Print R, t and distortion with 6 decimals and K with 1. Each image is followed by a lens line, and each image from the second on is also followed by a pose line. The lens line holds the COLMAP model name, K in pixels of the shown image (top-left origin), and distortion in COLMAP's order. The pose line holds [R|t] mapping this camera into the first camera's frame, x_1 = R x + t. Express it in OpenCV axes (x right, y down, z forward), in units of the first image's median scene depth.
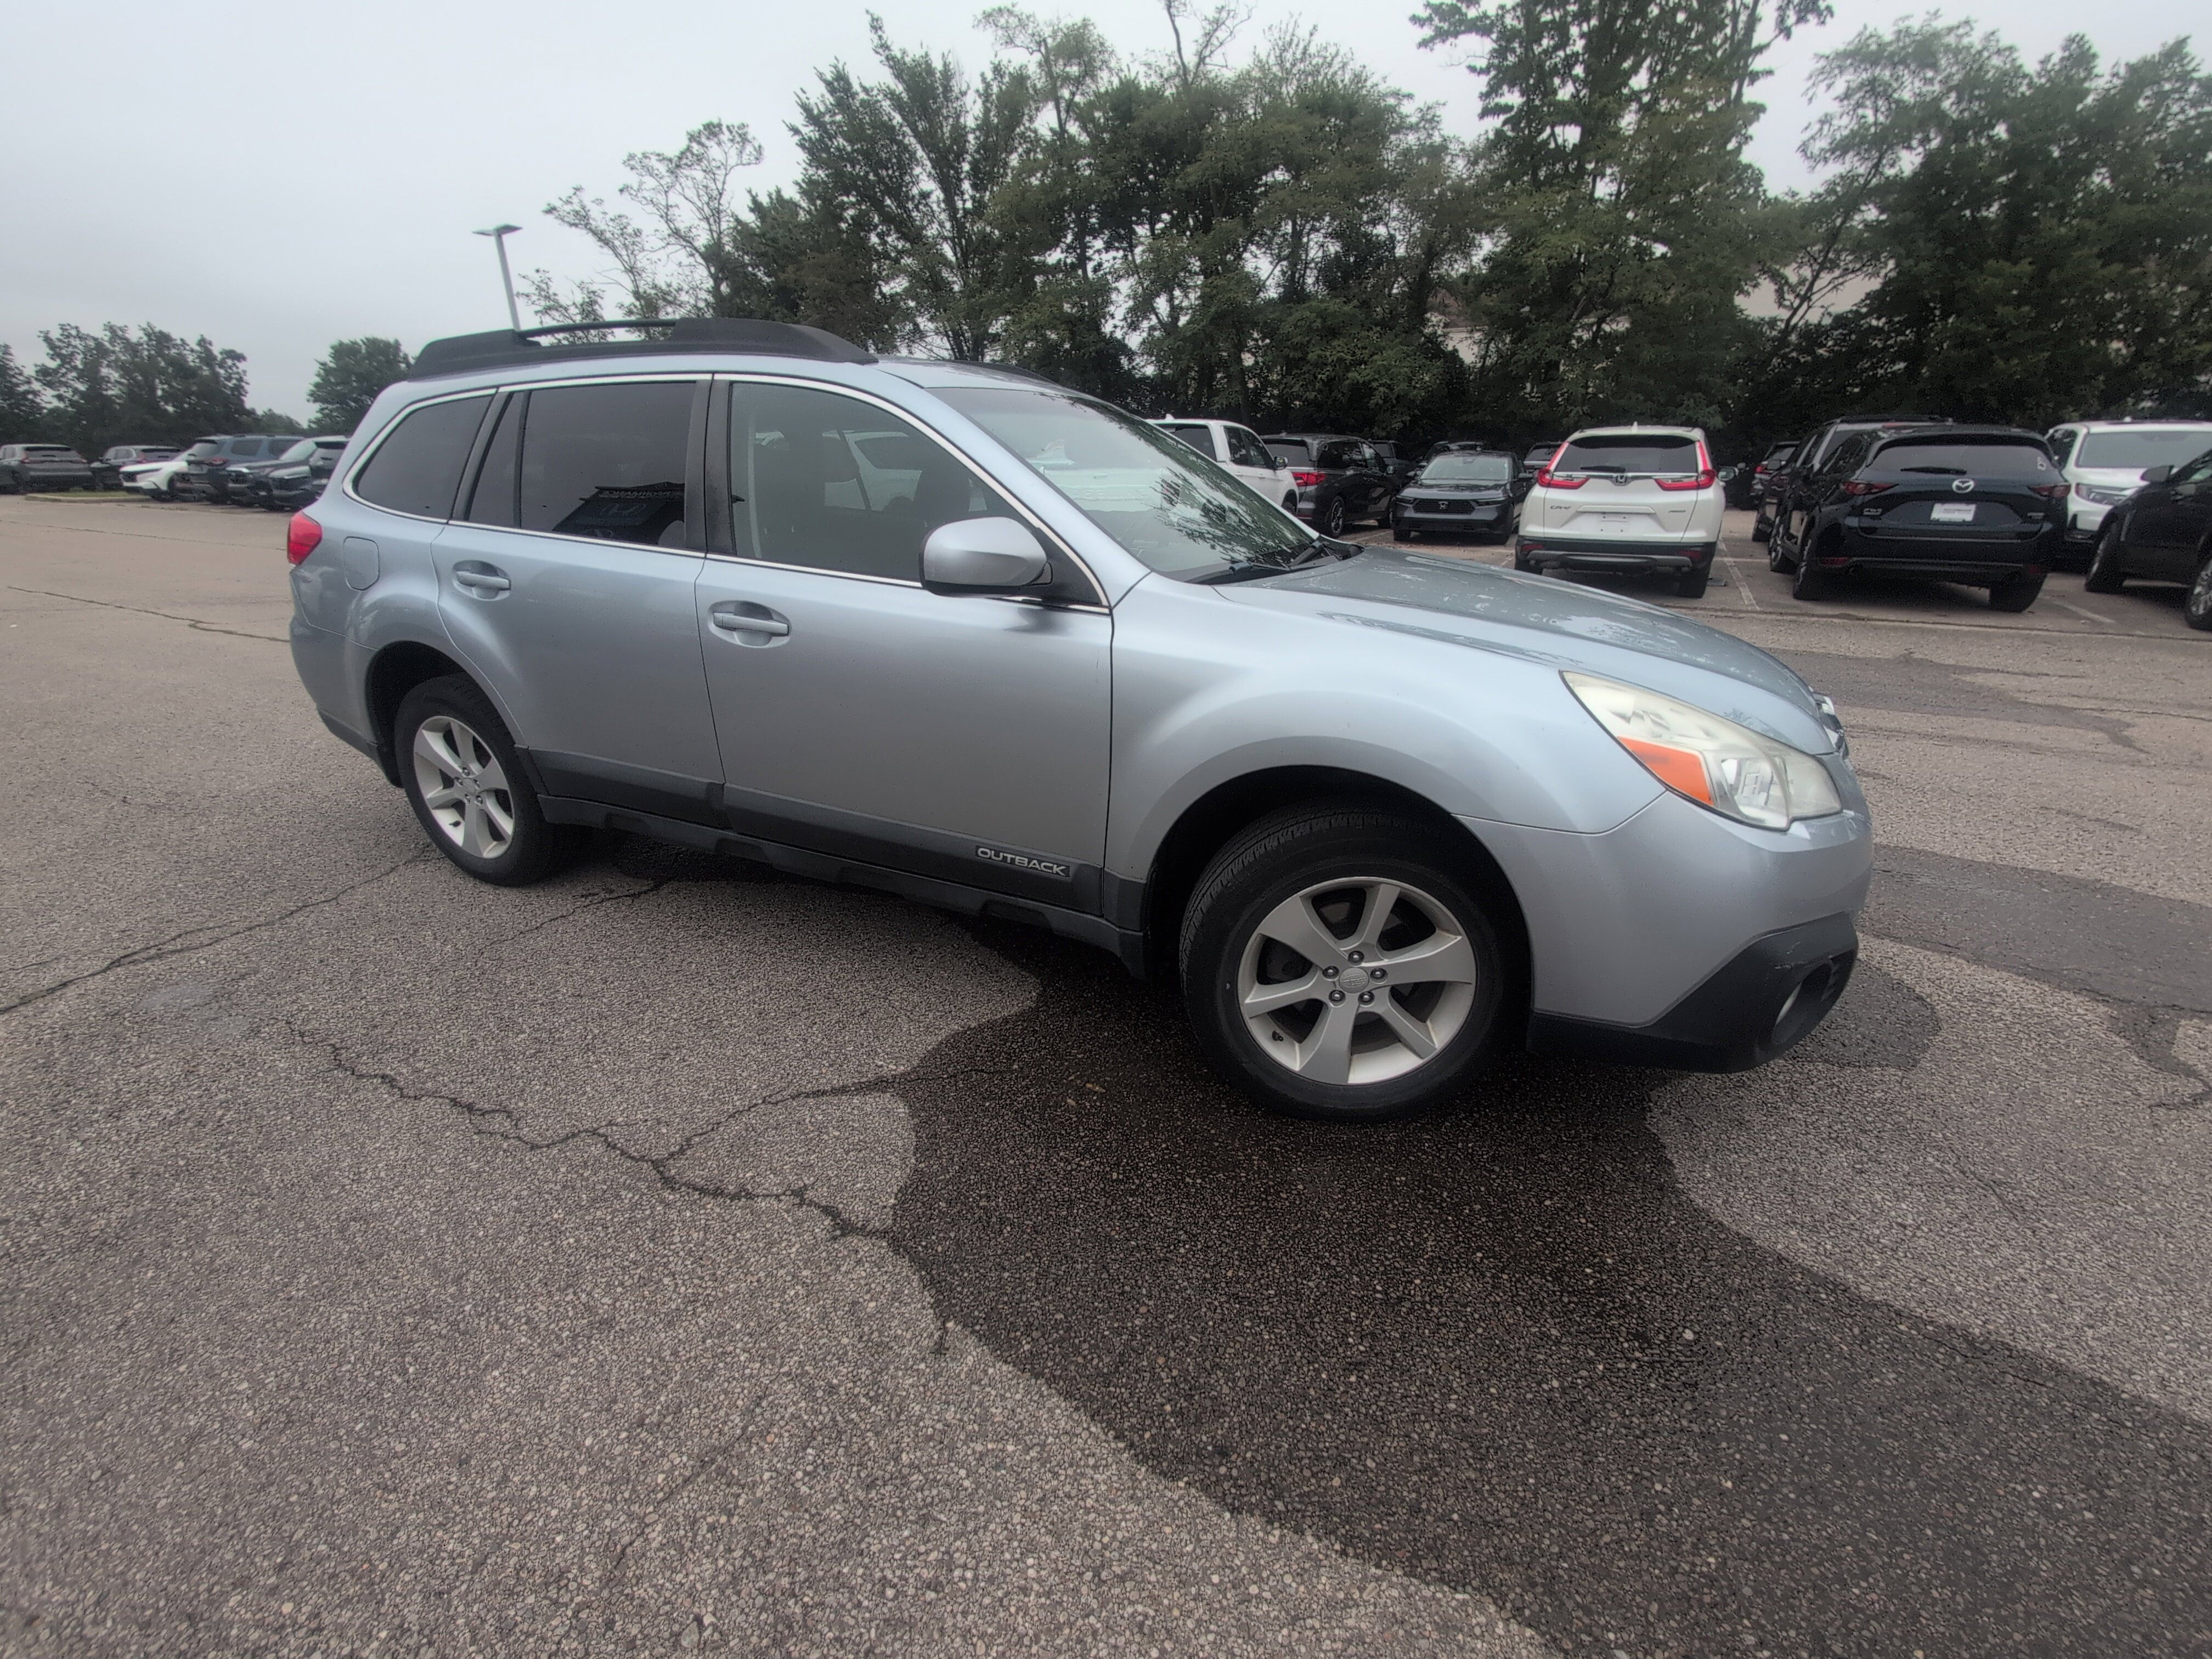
lens RADIAL K [[940.8, 0, 1105.6], [0, 940.8, 833.3], [0, 0, 1]] dist [-0.001223, 0.000629]
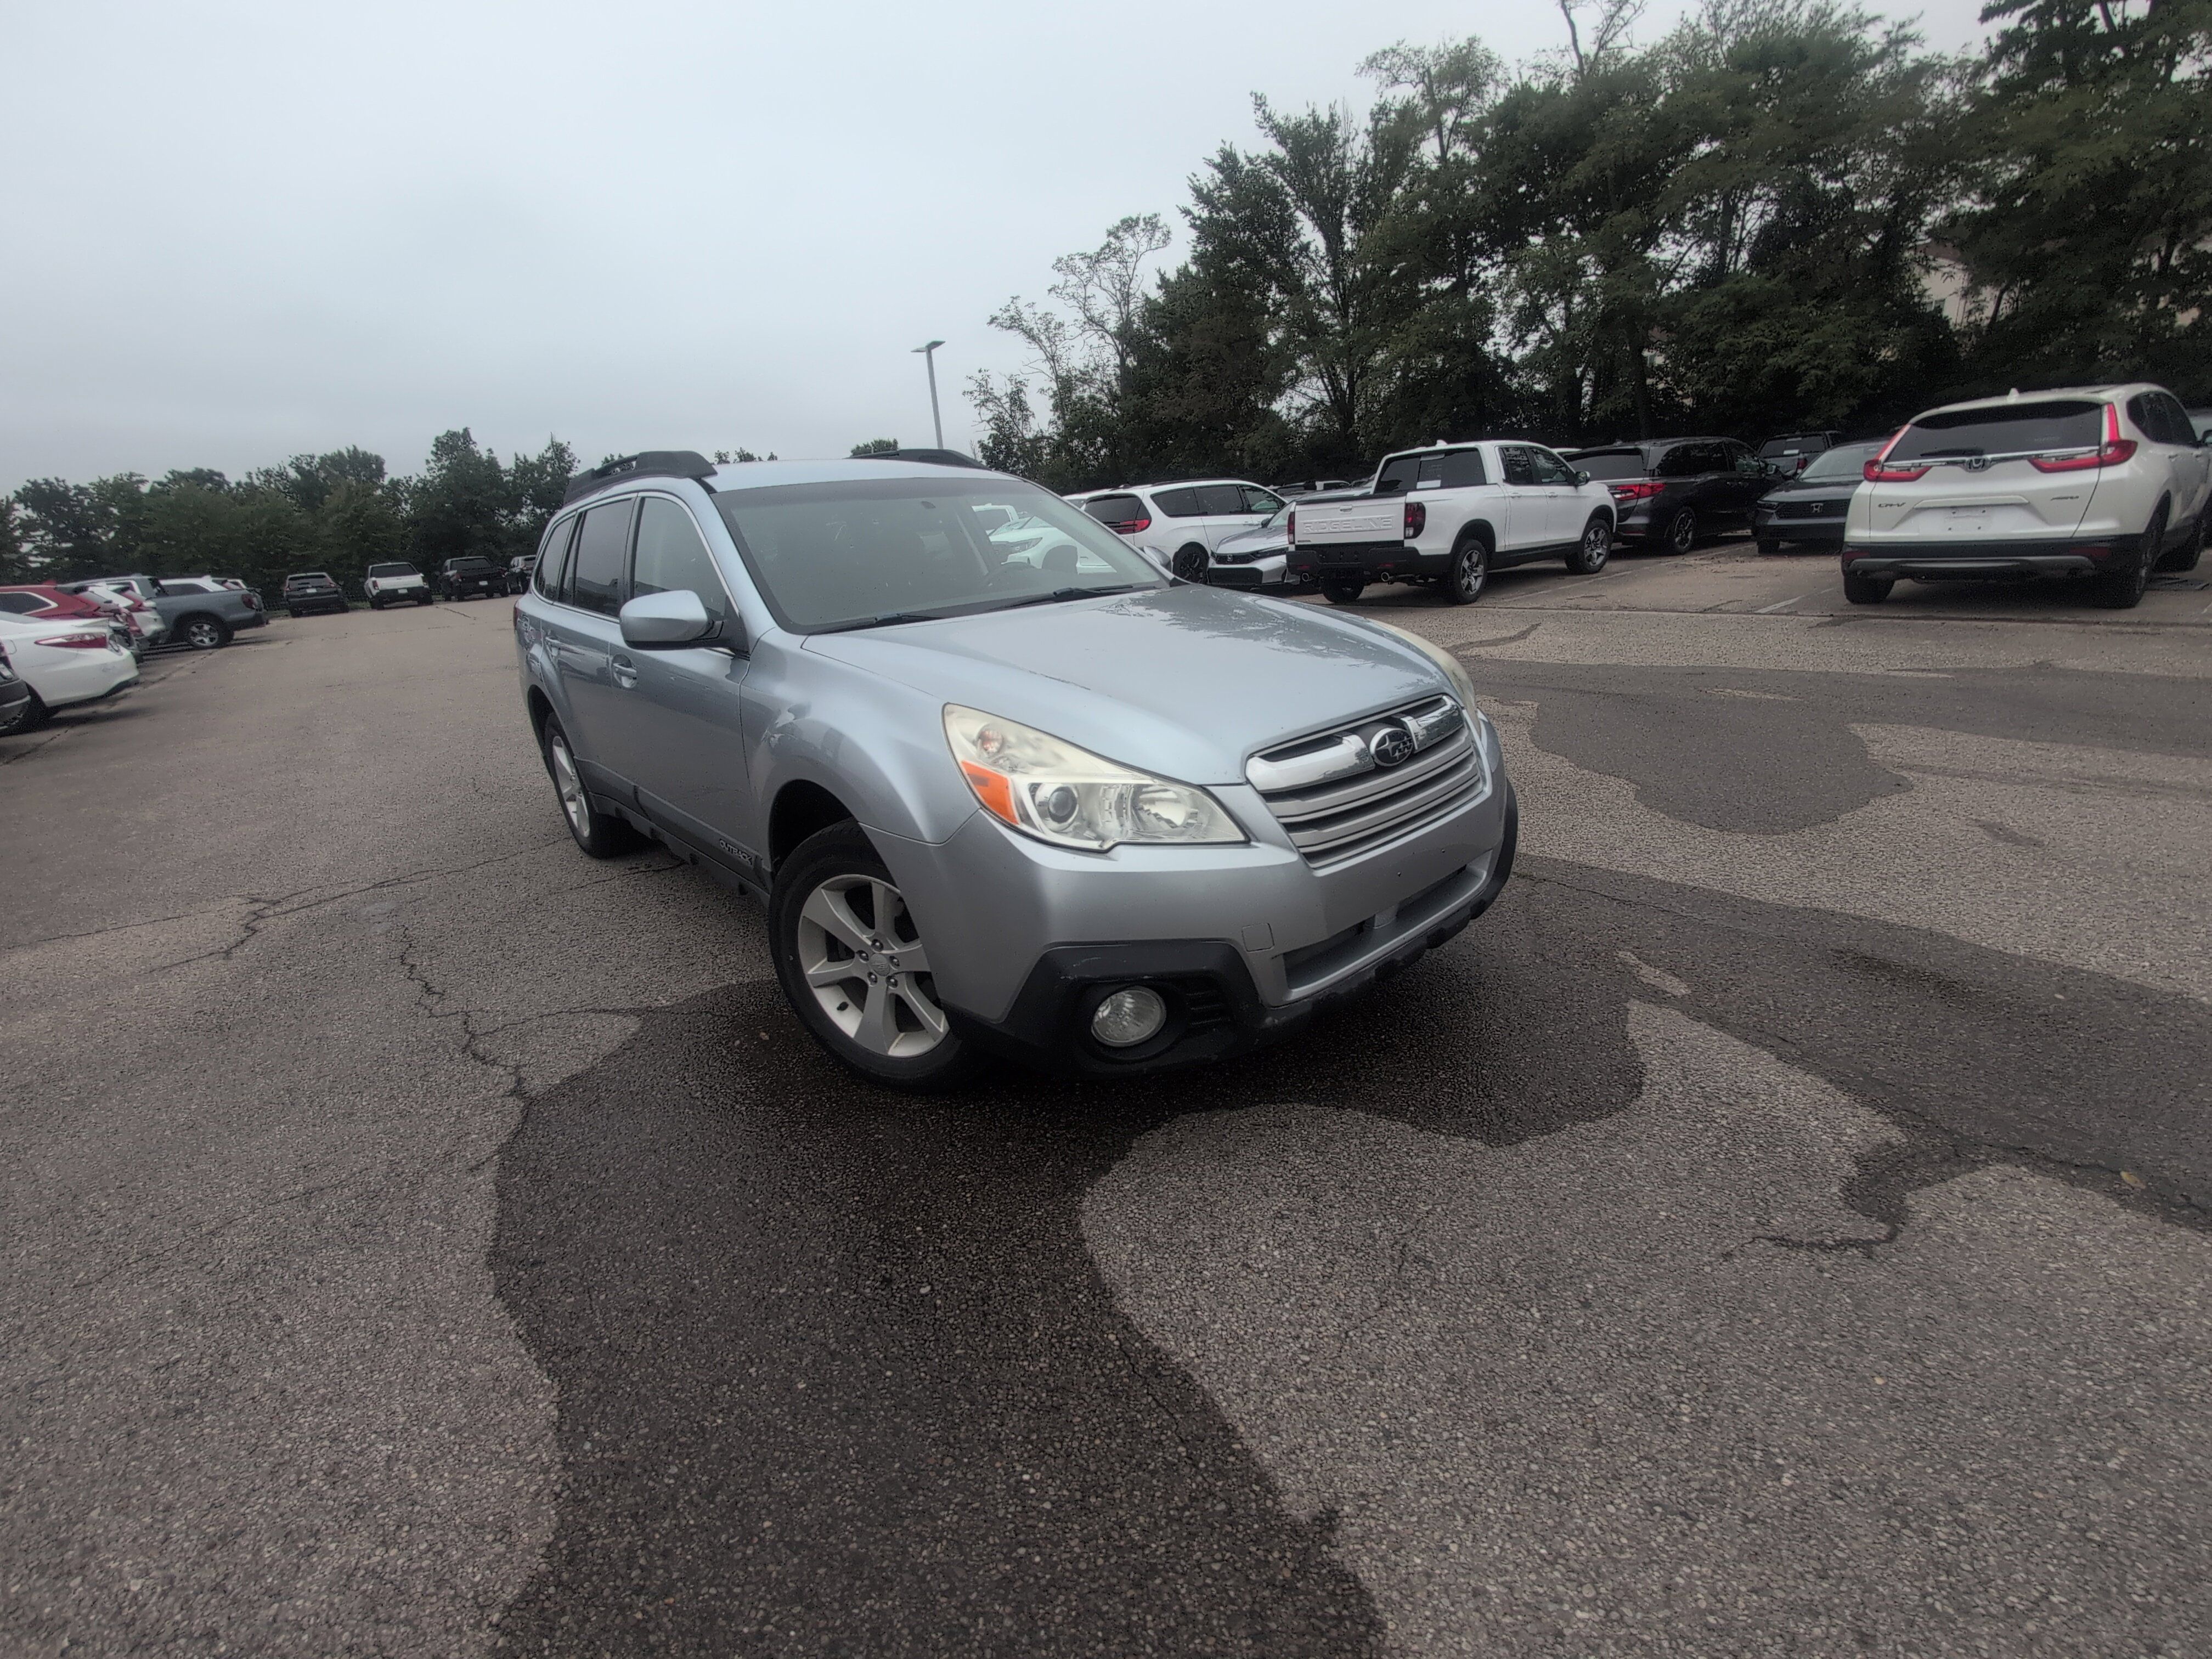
lens RADIAL K [[940.8, 0, 1105.6], [0, 940.8, 830.2], [0, 0, 1]] dist [-0.001223, 0.000629]
pose [[0.916994, 0.052028, -0.395494, 0.084012], [-0.067612, 0.997384, -0.025559, -0.000070], [0.393130, 0.050178, 0.918113, 0.001636]]
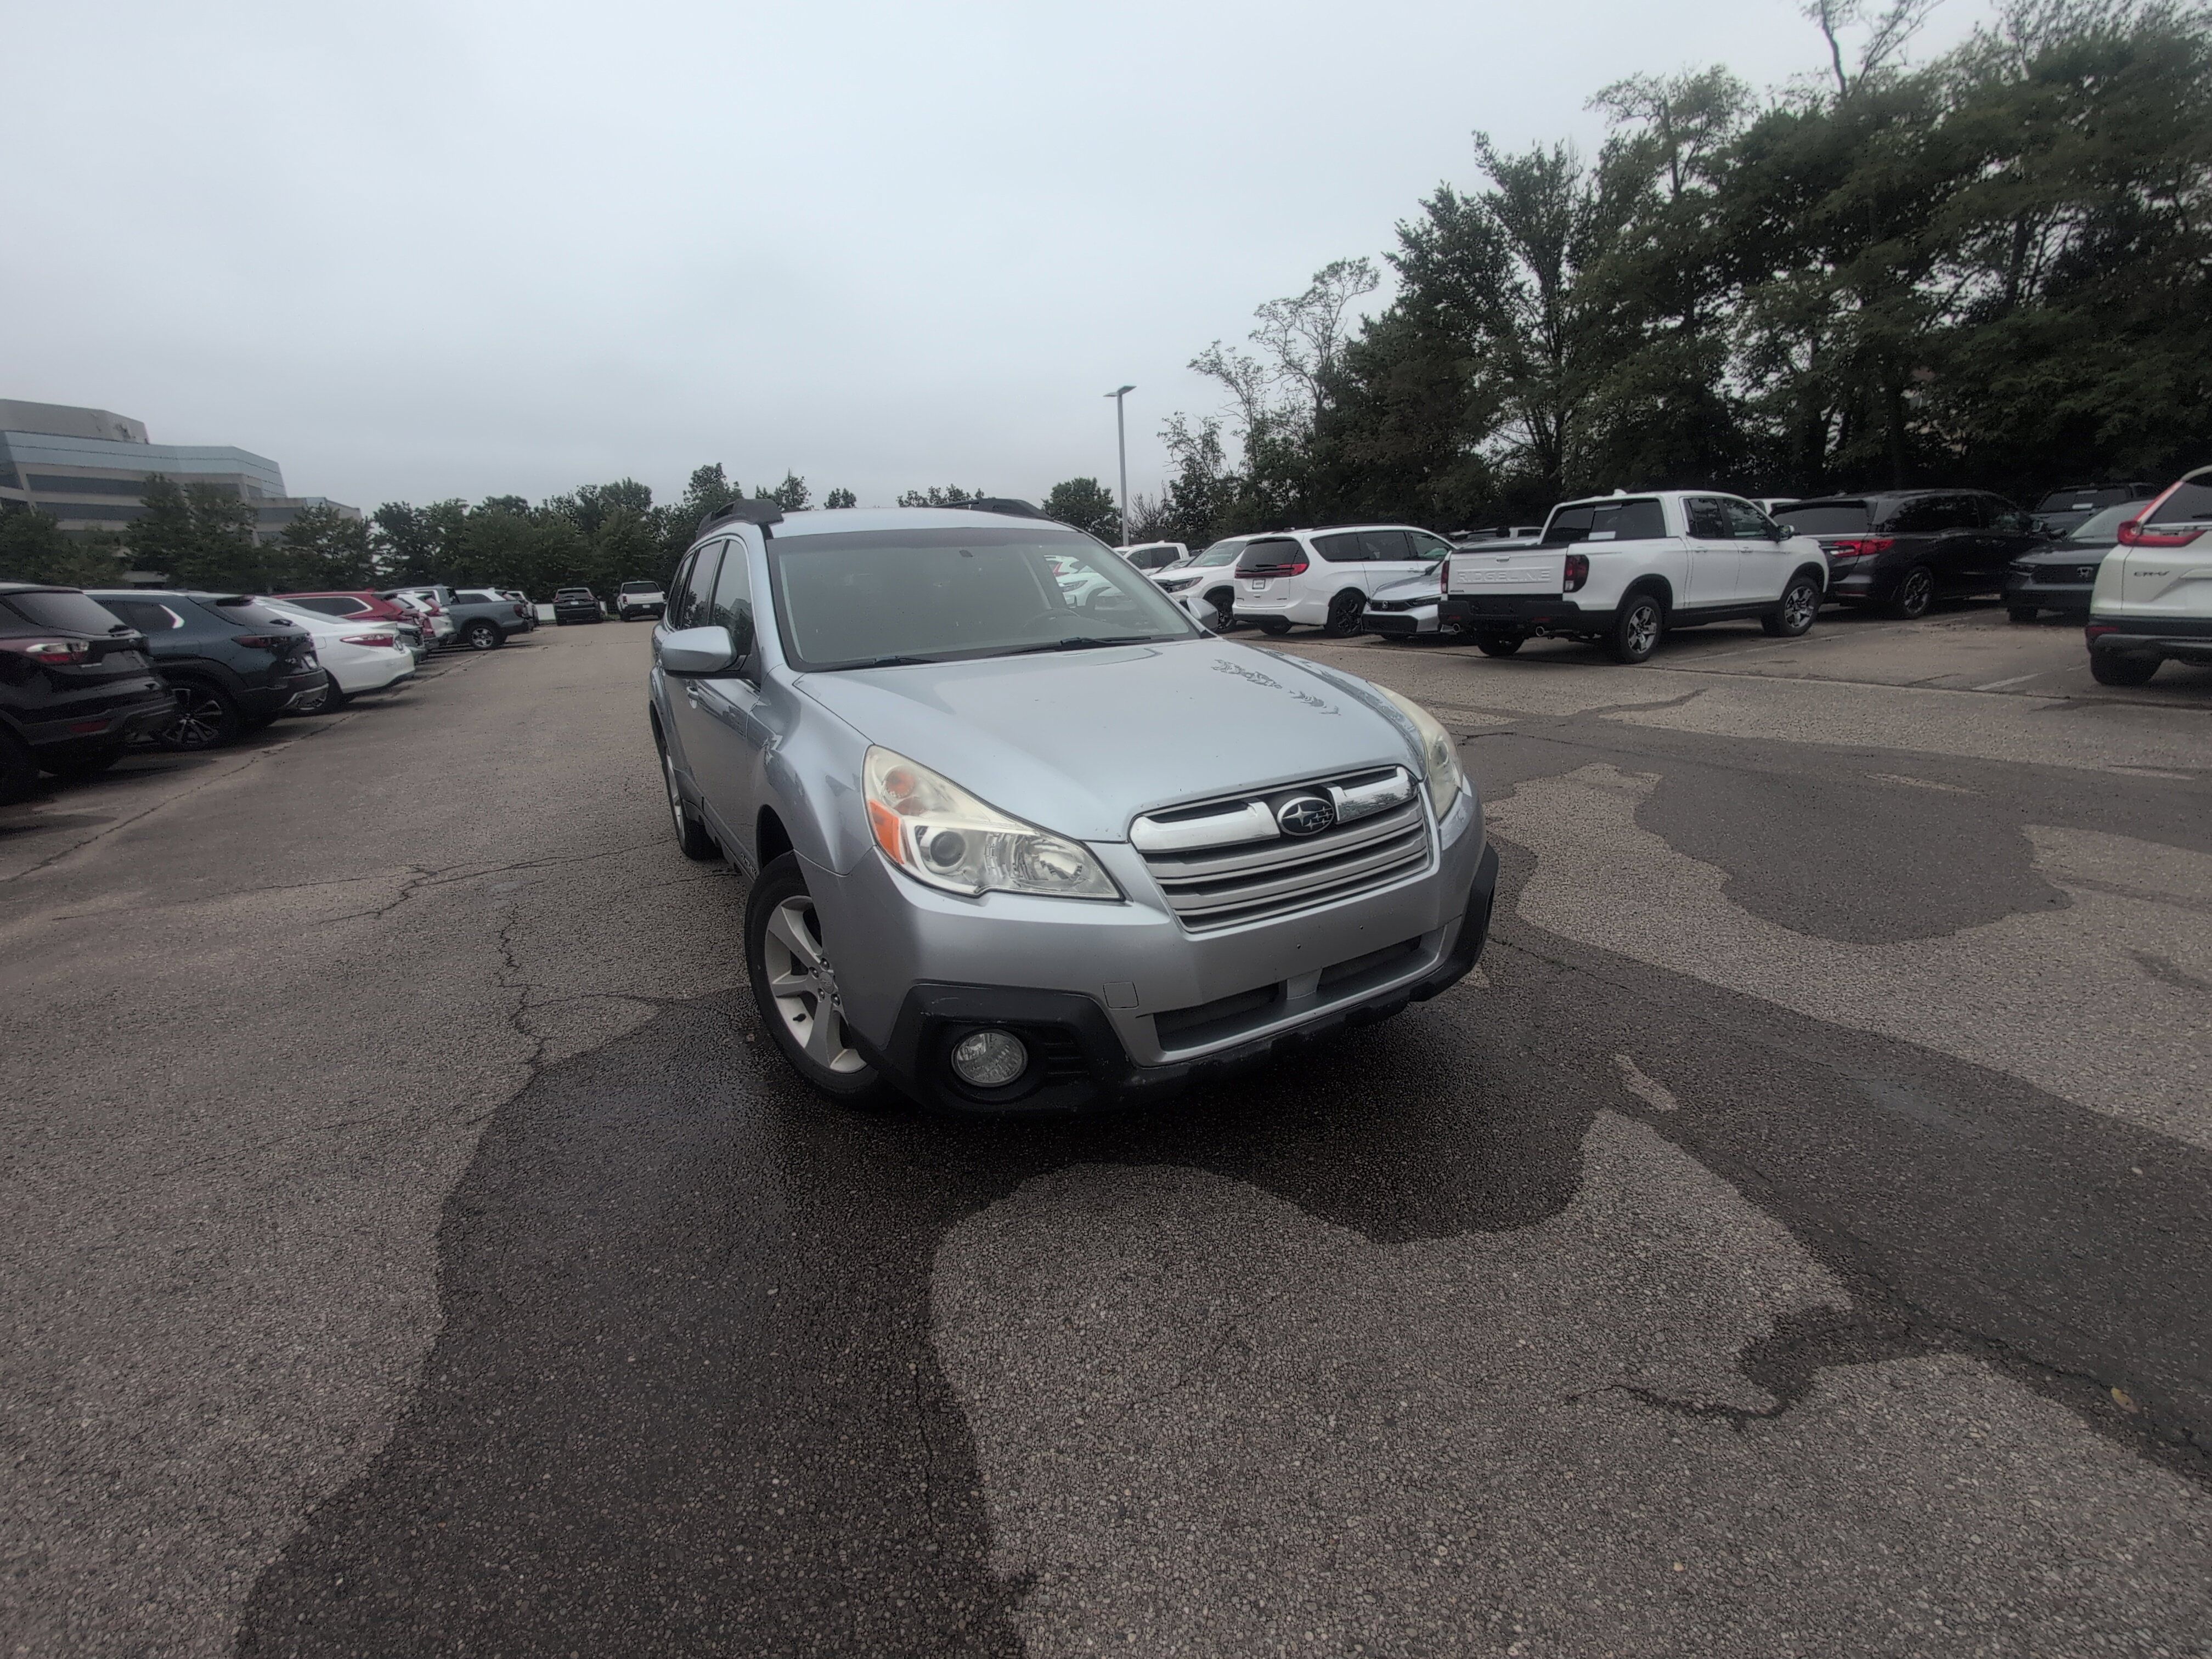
lens RADIAL K [[940.8, 0, 1106.0], [0, 940.8, 831.8], [0, 0, 1]] dist [-0.001223, 0.000629]
pose [[0.825634, 0.107362, -0.553897, 0.106928], [-0.155480, 0.987011, -0.040444, -0.004250], [0.542360, 0.119512, 0.831602, 0.011159]]
